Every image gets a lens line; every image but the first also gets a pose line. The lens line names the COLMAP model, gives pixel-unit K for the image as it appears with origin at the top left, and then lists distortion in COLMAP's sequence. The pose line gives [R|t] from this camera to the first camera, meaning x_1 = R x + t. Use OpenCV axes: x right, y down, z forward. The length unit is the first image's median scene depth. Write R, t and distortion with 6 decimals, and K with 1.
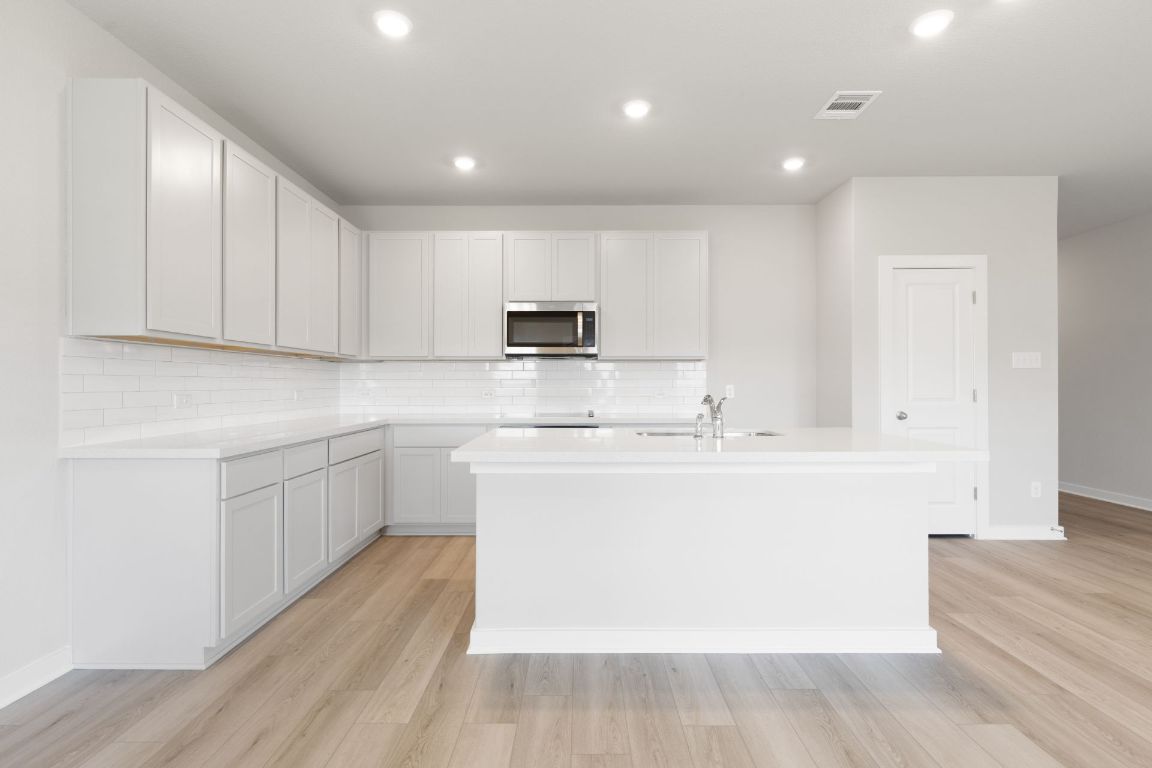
lens RADIAL K [[551.3, 0, 585.1], [0, 551.3, 384.9], [0, 0, 1]] dist [0.001404, 0.000018]
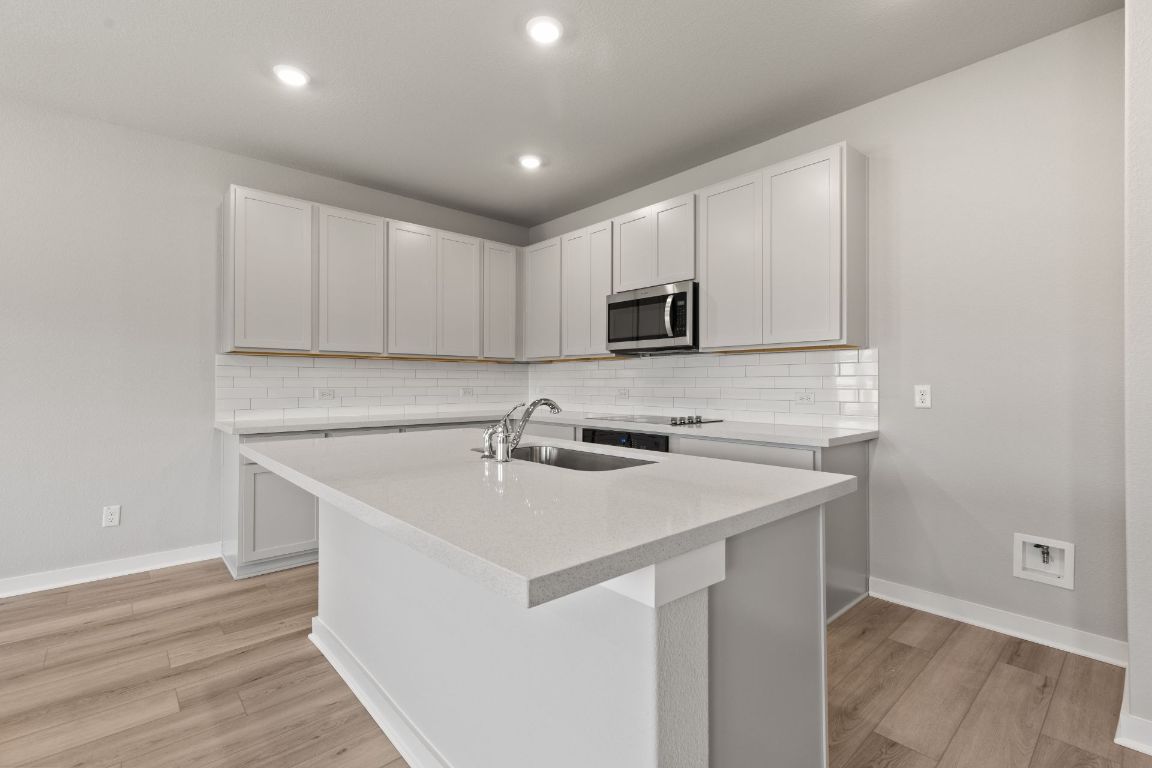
lens RADIAL K [[516.8, 0, 578.9], [0, 516.8, 383.0], [0, 0, 1]] dist [-0.001211, 0.000252]
pose [[0.676916, 0.000827, -0.736060, 0.748093], [-0.002726, 0.999995, -0.001384, -0.000748], [0.736055, 0.002943, 0.676915, 0.611922]]
